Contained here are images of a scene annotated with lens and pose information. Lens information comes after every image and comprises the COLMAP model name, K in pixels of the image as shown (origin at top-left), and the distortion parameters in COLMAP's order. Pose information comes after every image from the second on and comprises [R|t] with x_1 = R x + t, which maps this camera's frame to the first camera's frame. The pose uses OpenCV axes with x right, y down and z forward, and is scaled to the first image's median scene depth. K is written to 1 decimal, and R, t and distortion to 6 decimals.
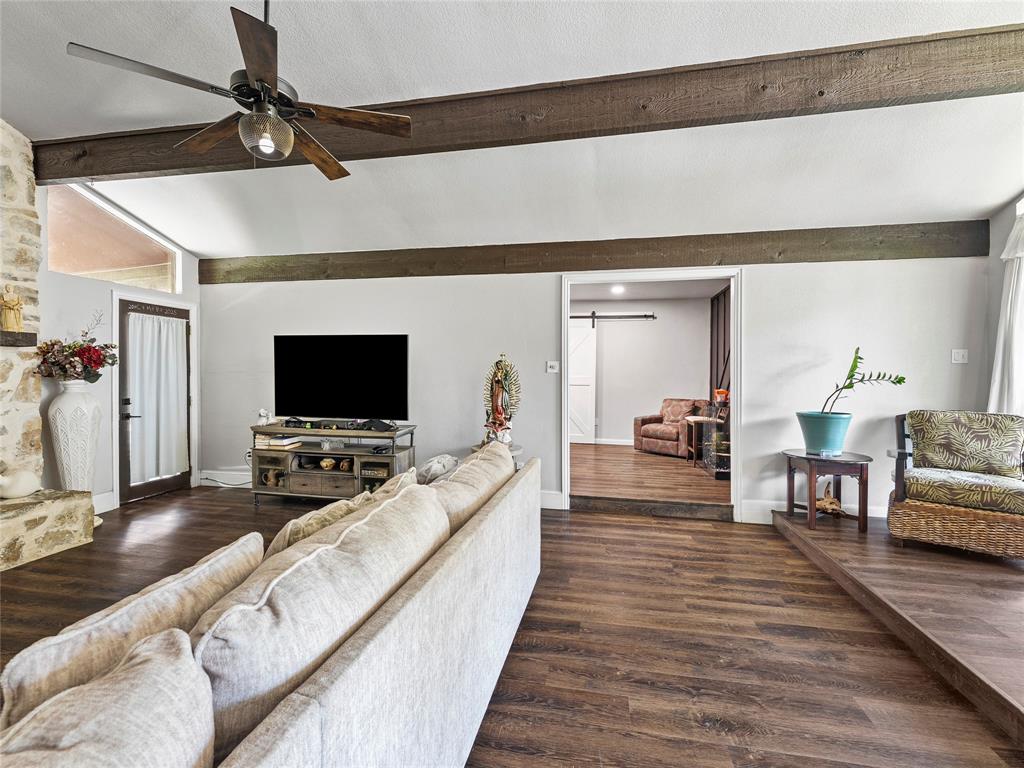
lens RADIAL K [[460.9, 0, 508.4], [0, 460.9, 381.7], [0, 0, 1]] dist [0.000226, -0.000775]
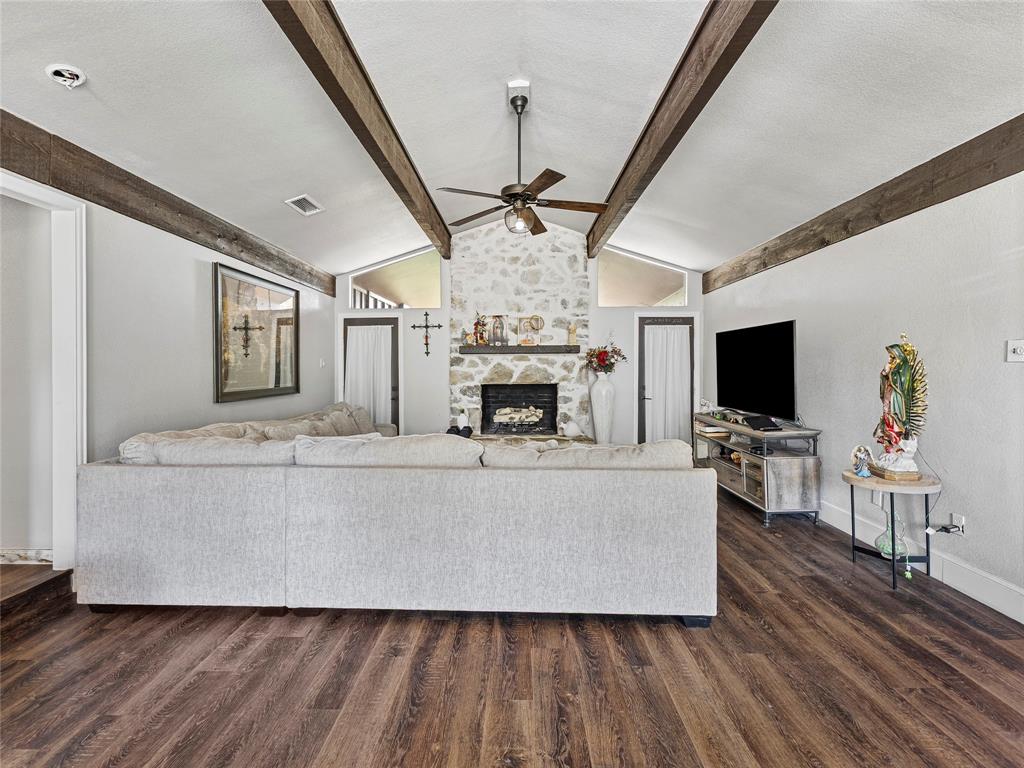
lens RADIAL K [[460.9, 0, 507.1], [0, 460.9, 371.1], [0, 0, 1]] dist [0.000226, -0.000775]
pose [[0.176905, 0.000459, -0.984228, 0.639558], [-0.013672, 0.999905, -0.001991, 0.000180], [0.984133, 0.013809, 0.176895, 0.410350]]
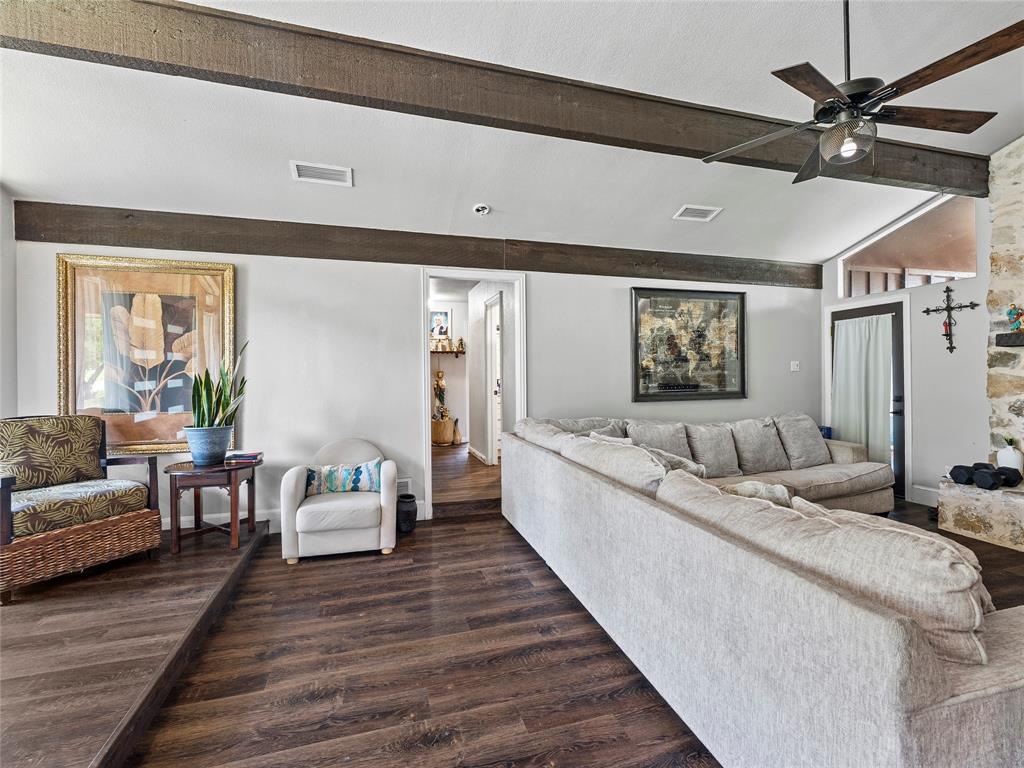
lens RADIAL K [[460.9, 0, 515.8], [0, 460.9, 377.0], [0, 0, 1]] dist [0.000226, -0.000775]
pose [[-0.877041, 0.005966, -0.480379, 0.378127], [-0.002859, 0.999840, 0.017636, -0.012509], [0.480407, 0.016841, -0.876884, 0.940994]]
